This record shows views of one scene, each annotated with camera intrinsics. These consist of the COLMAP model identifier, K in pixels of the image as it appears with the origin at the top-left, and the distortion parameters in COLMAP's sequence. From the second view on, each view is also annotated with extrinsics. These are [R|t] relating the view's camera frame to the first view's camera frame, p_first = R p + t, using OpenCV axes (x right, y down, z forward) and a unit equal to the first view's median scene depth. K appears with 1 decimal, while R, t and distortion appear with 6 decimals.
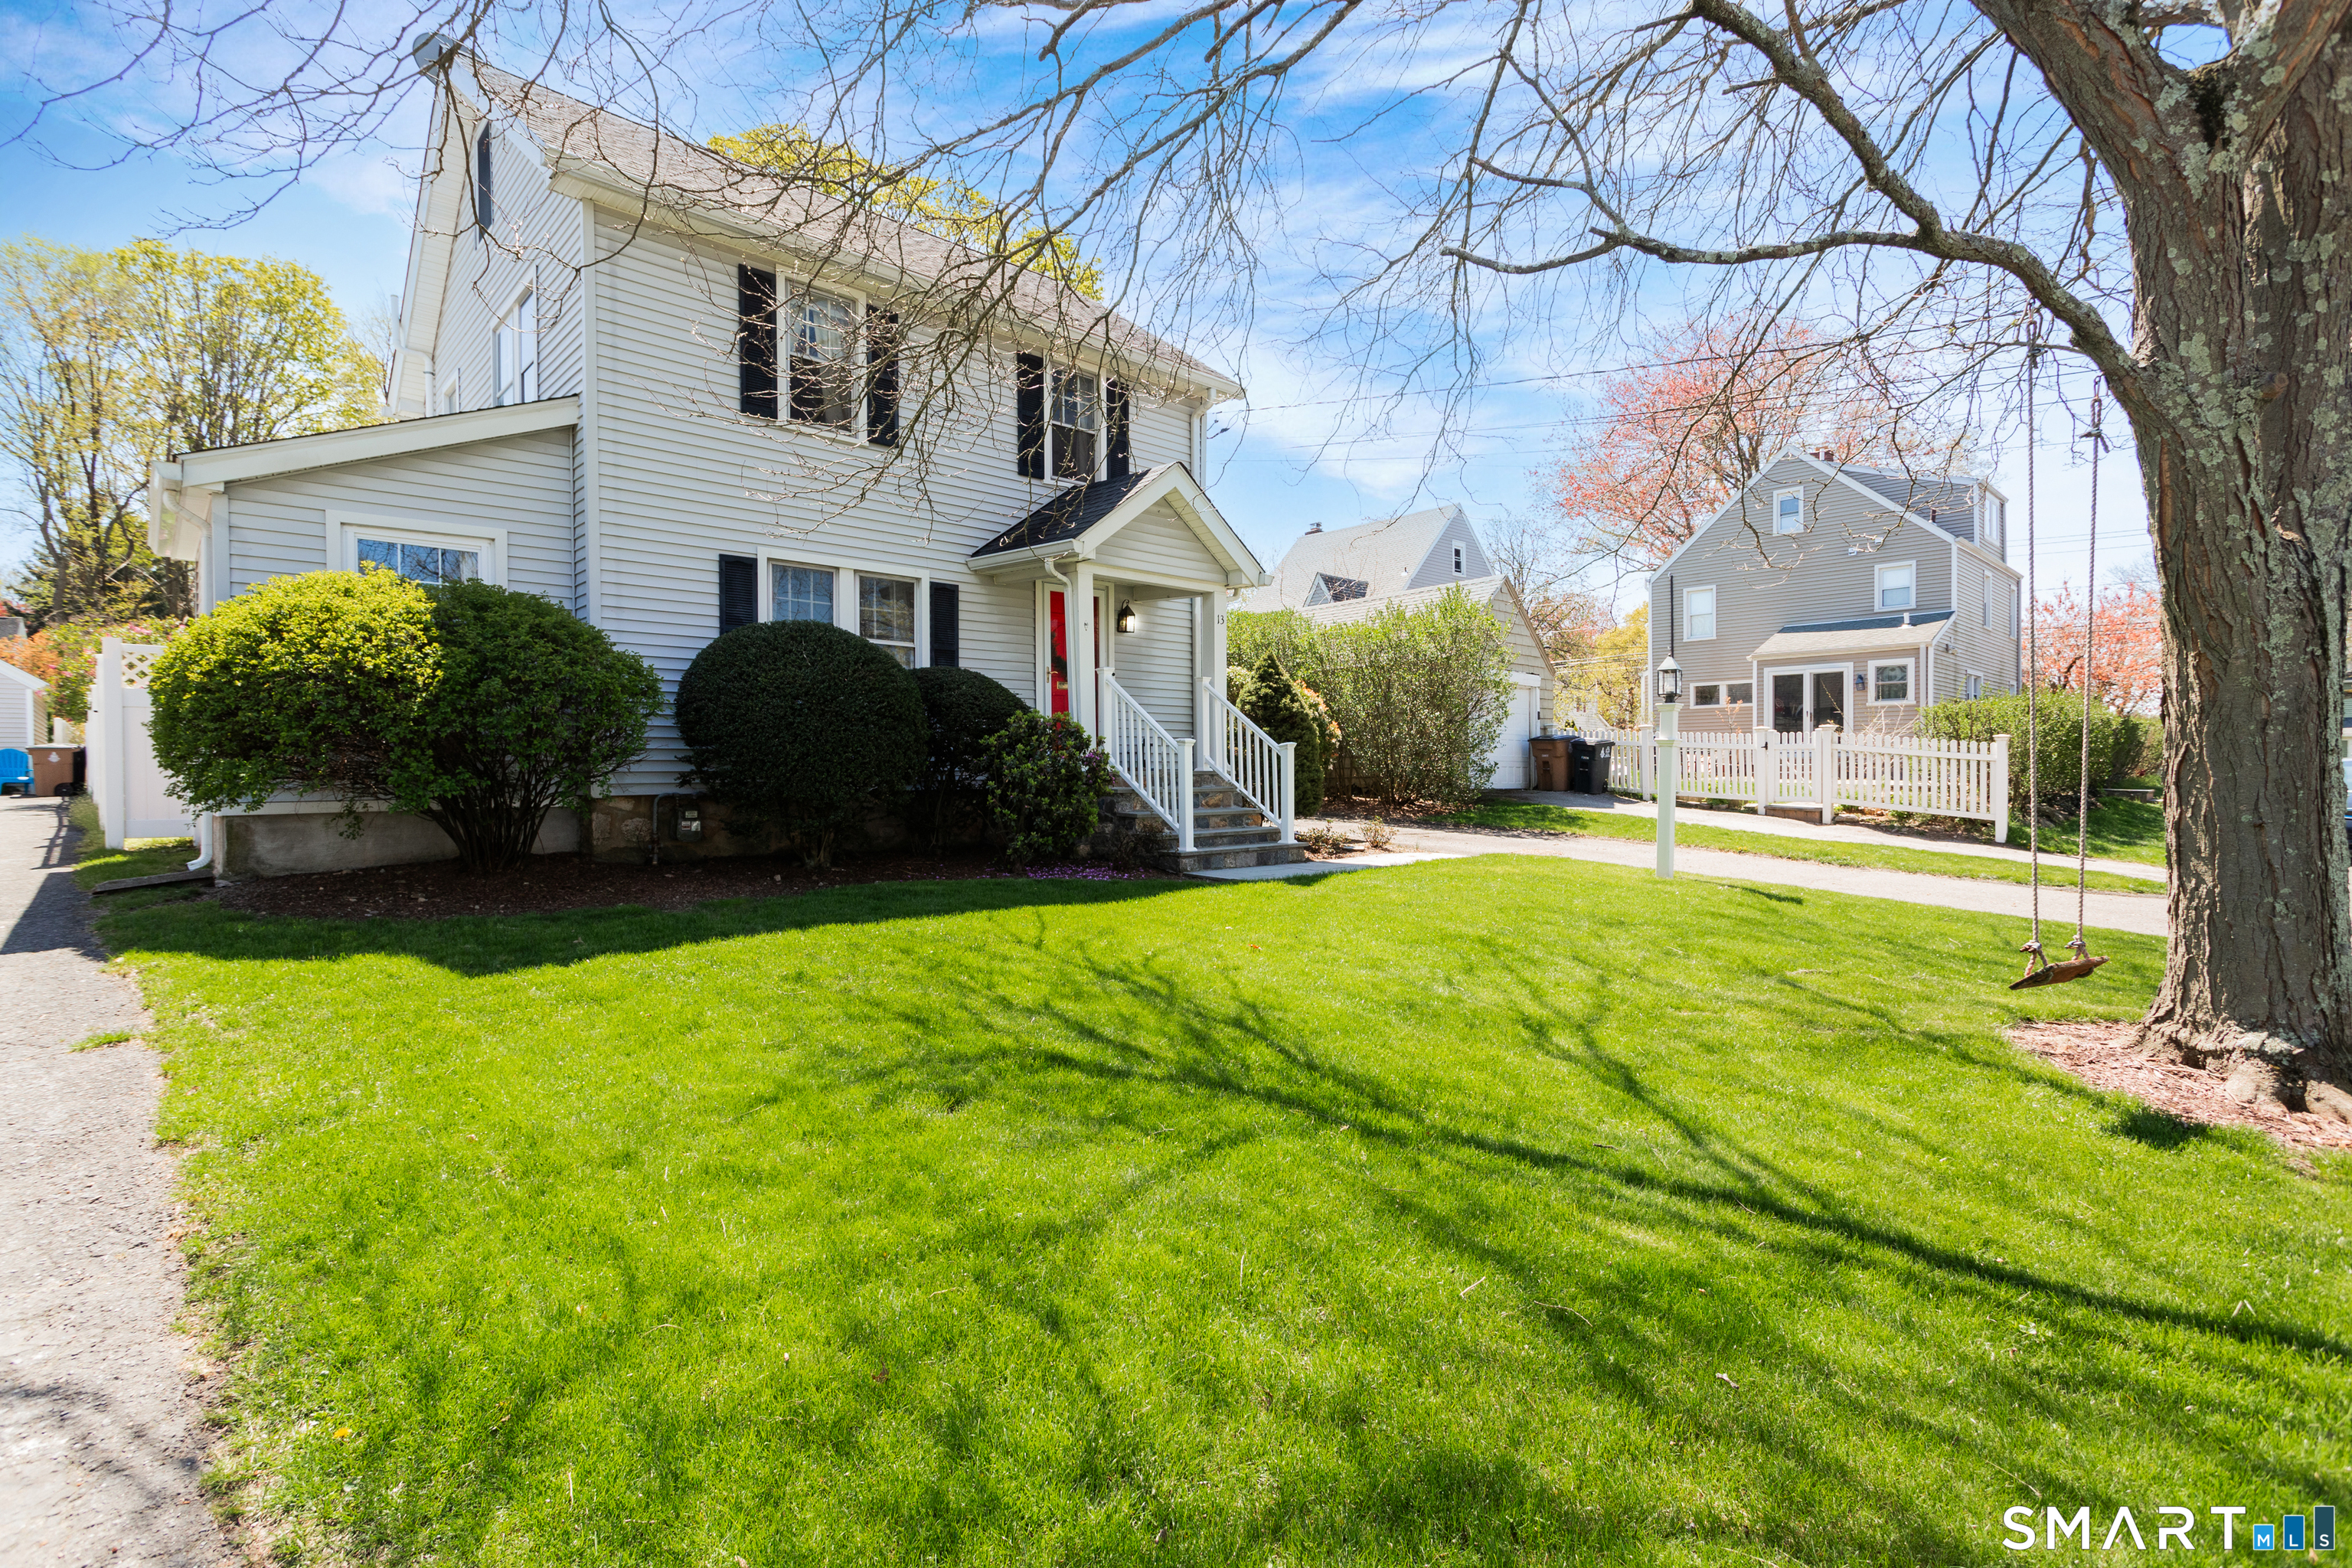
lens RADIAL K [[1263.3, 0, 1176.0], [0, 1263.3, 784.0], [0, 0, 1]] dist [0.001473, 0.000589]
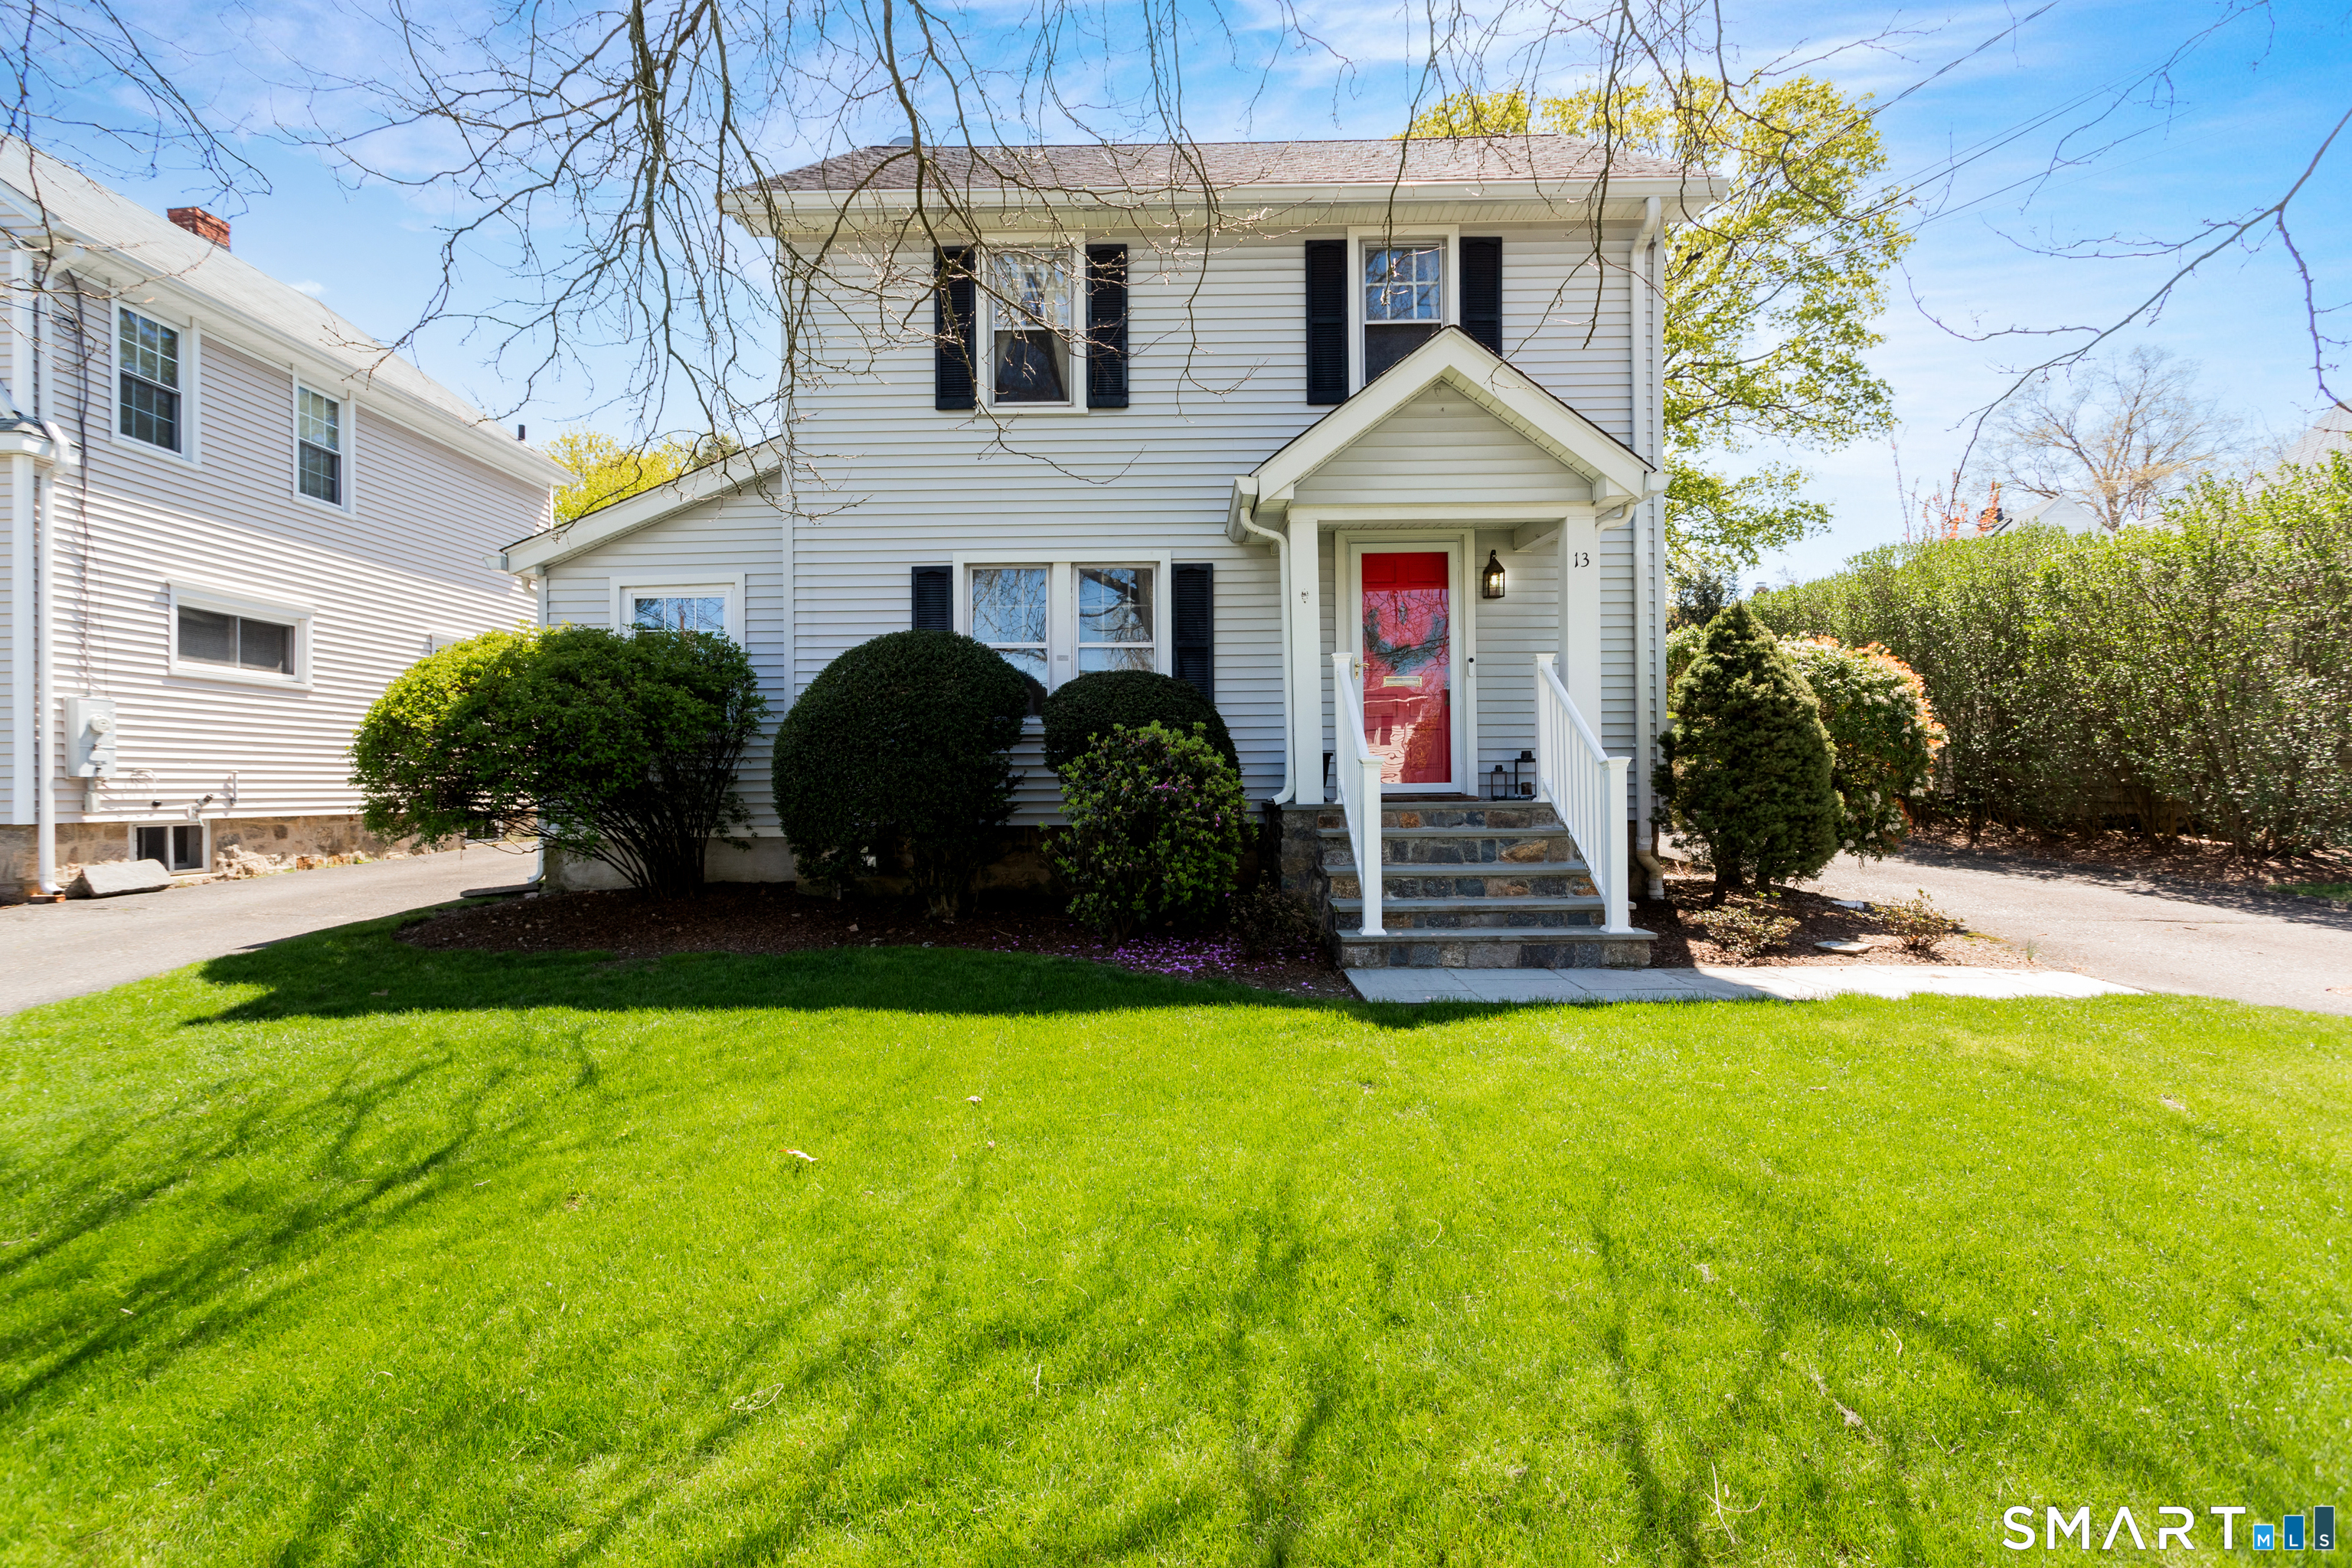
lens RADIAL K [[1263.3, 0, 1176.0], [0, 1263.3, 784.0], [0, 0, 1]] dist [0.001473, 0.000589]
pose [[0.662842, -0.004303, -0.748747, 0.424641], [-0.002939, 0.999961, -0.008349, -0.014986], [0.748753, 0.007735, 0.662804, 0.494957]]
